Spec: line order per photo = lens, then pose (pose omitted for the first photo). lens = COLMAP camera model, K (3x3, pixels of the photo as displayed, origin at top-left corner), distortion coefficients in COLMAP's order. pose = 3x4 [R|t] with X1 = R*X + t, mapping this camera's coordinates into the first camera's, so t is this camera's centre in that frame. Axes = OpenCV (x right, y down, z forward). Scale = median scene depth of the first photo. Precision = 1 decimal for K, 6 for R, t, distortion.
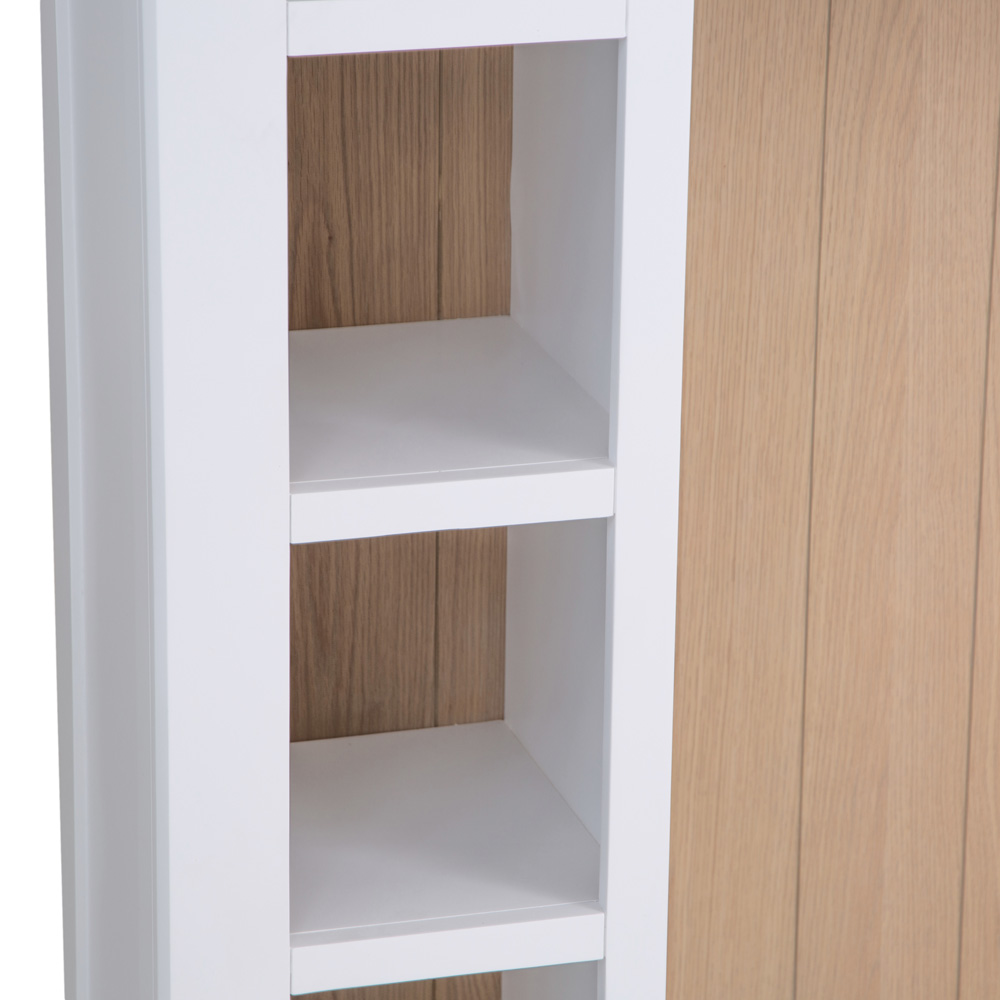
lens RADIAL K [[4370.3, 0, 500.0], [0, 4370.3, 500.0], [0, 0, 1]] dist [0.467208, 1.506278]
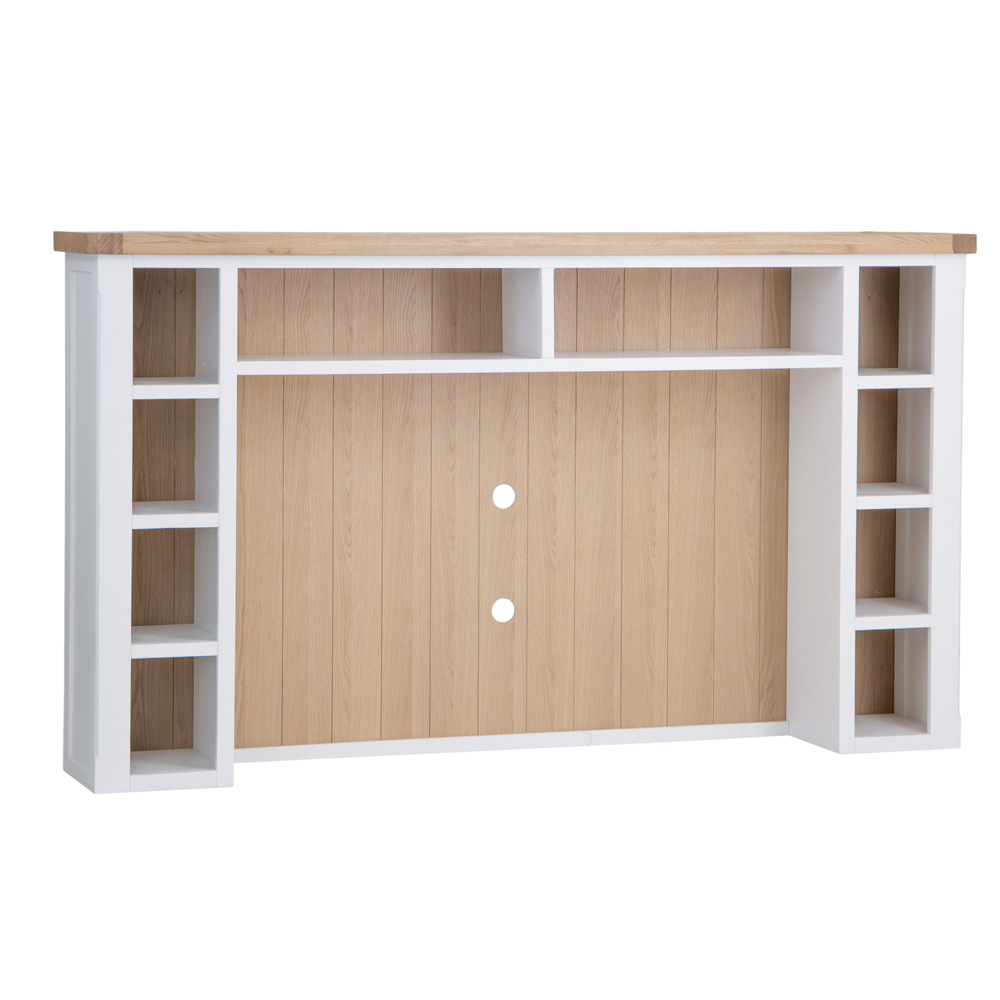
lens RADIAL K [[3445.5, 0, 533.4], [0, 3445.5, 322.2], [0, 0, 1]] dist [0.288387, 0.421720]
pose [[0.997532, -0.008751, 0.069659, 0.081672], [0.029785, 0.951238, -0.307017, 0.686546], [-0.063575, 0.308335, 0.949151, -1.717990]]
